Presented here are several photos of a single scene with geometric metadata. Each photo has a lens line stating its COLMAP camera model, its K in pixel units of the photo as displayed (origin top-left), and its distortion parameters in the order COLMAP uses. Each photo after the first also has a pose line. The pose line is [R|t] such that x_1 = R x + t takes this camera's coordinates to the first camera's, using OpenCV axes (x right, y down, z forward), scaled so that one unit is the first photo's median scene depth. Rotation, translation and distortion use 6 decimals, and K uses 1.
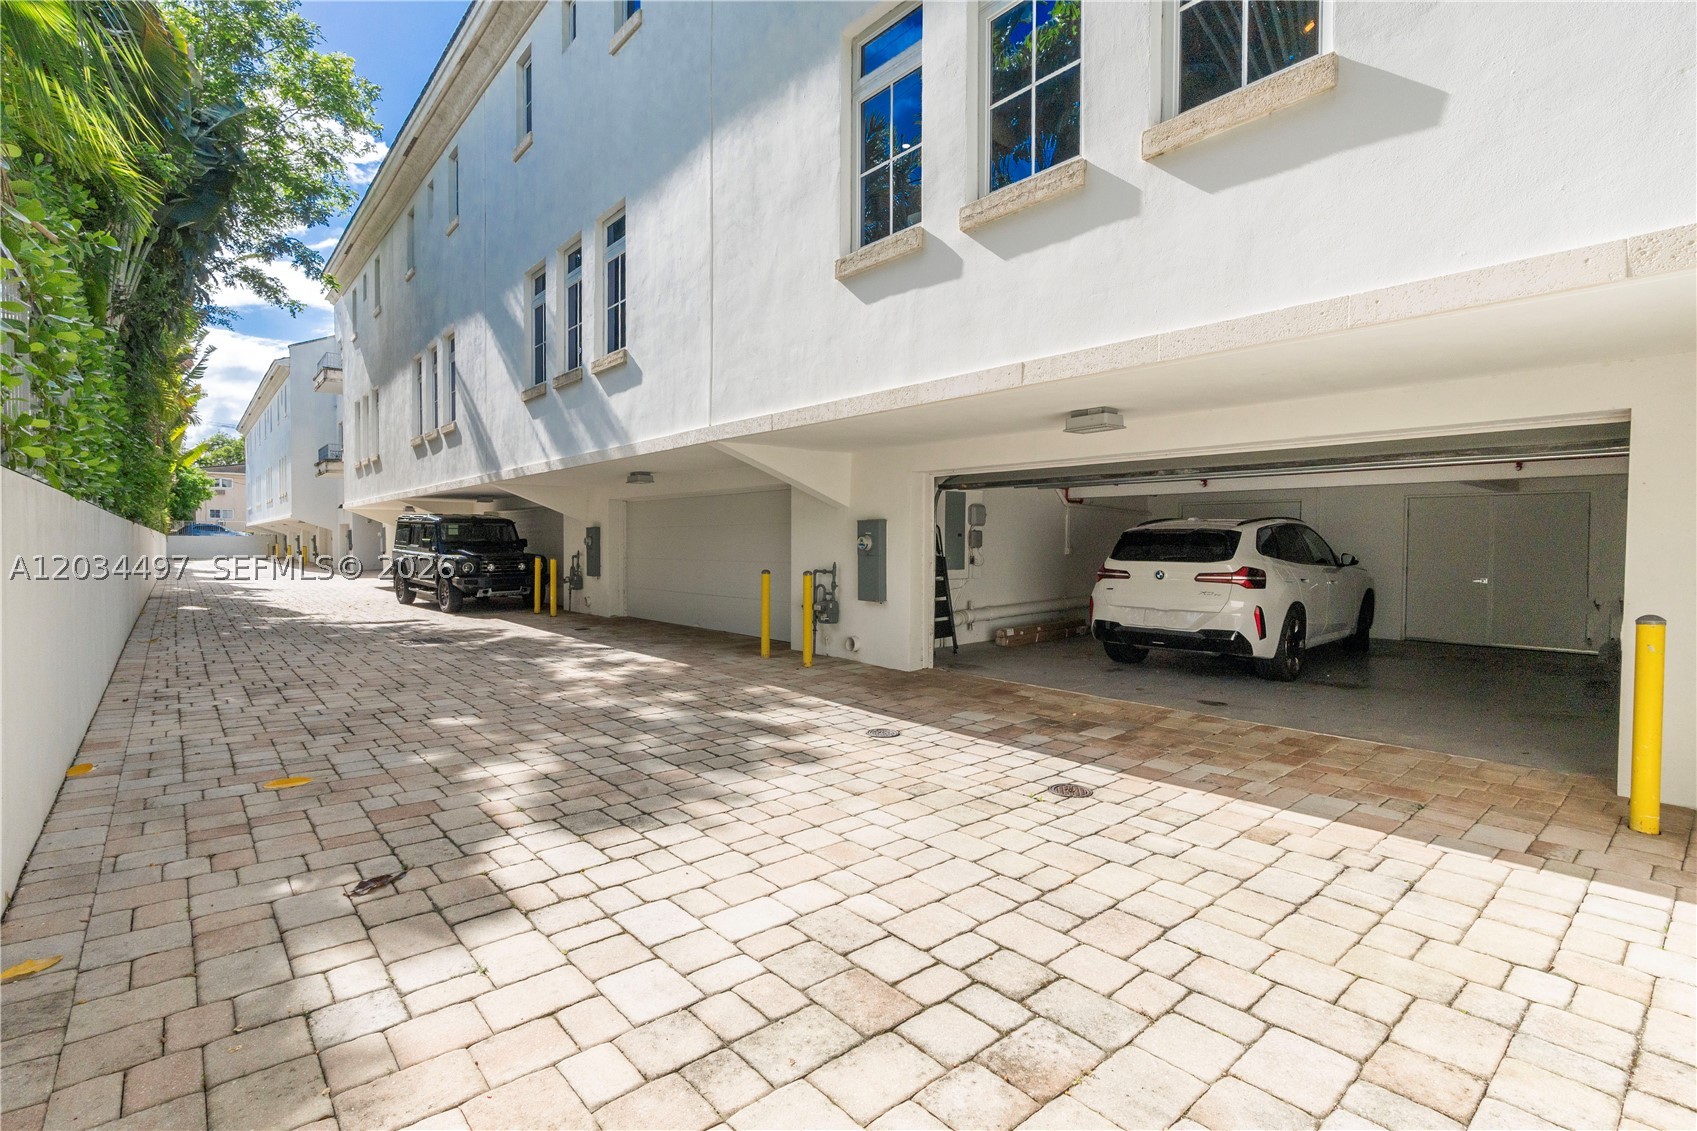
lens RADIAL K [[774.1, 0, 848.5], [0, 774.1, 559.2], [0, 0, 1]] dist [-0.008379, 0.000165]
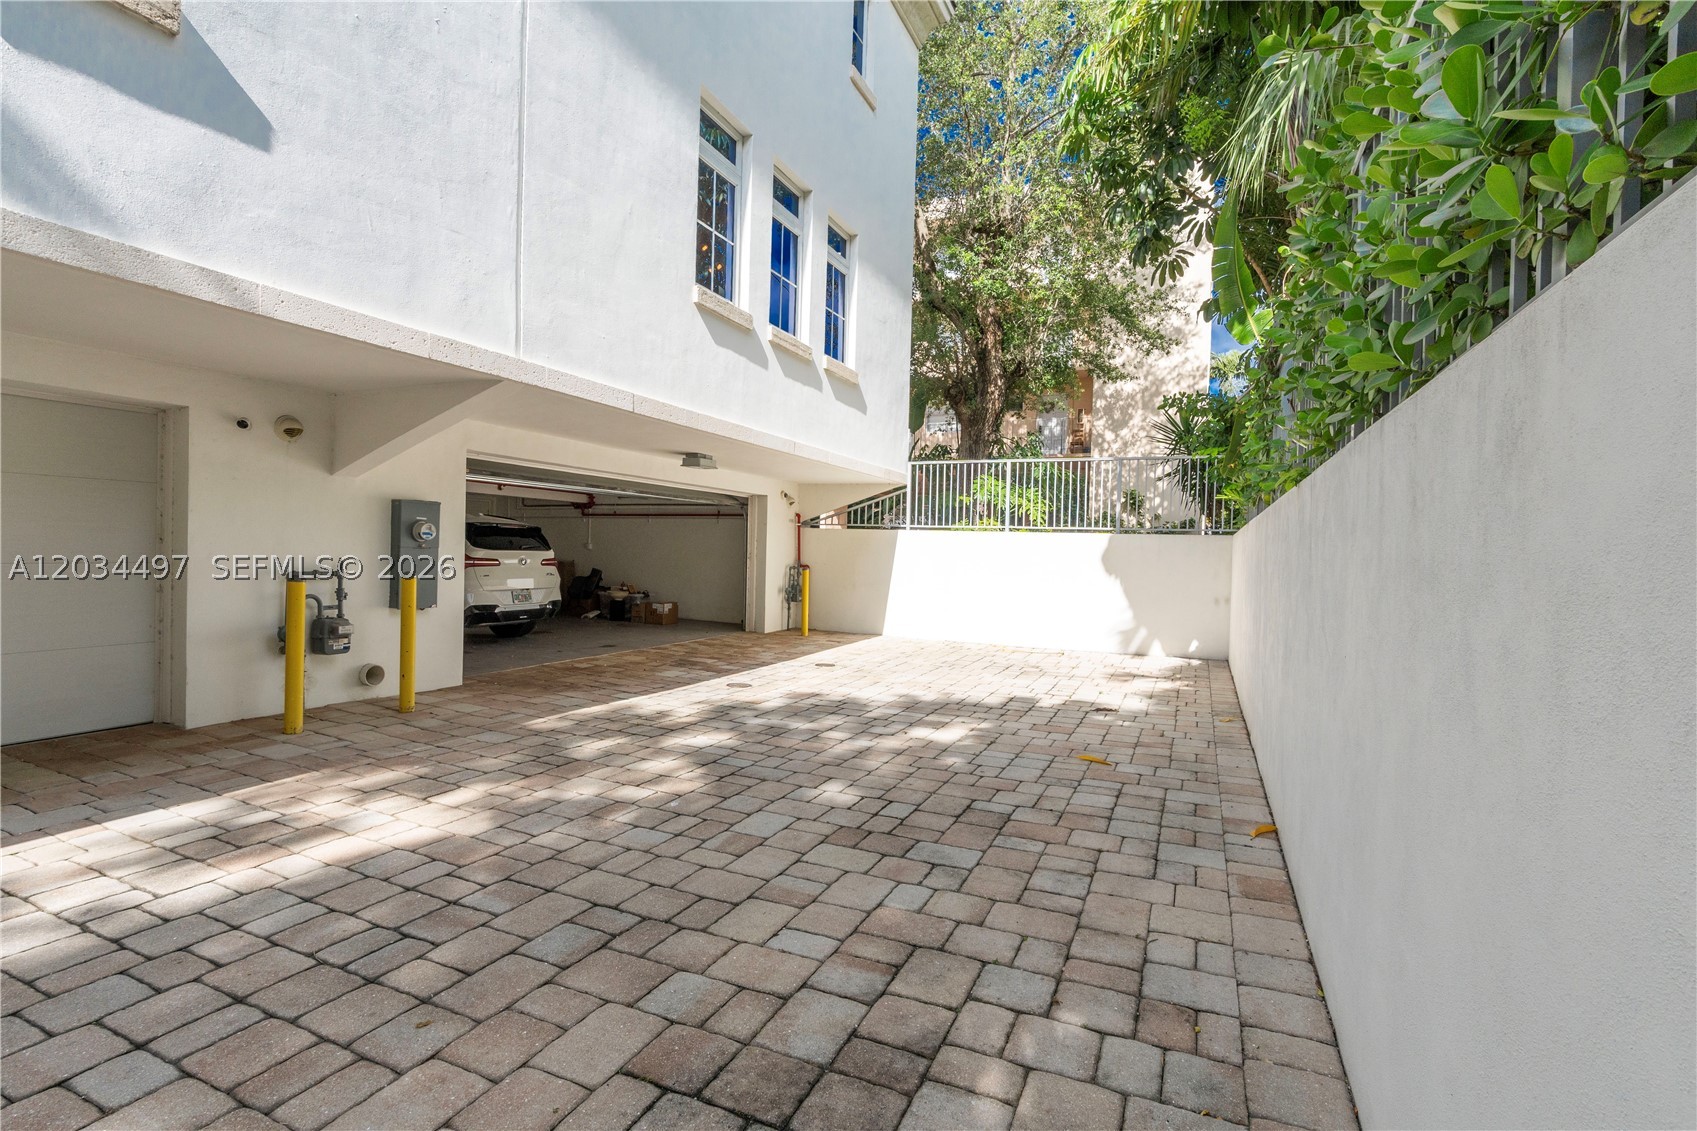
lens RADIAL K [[783.2, 0, 845.6], [0, 783.2, 564.0], [0, 0, 1]] dist [-0.005127, 0.000201]
pose [[-0.415292, -0.033179, 0.909083, -1.159022], [-0.011139, 0.999445, 0.031388, -0.024682], [-0.909620, 0.002909, -0.415432, 1.292606]]
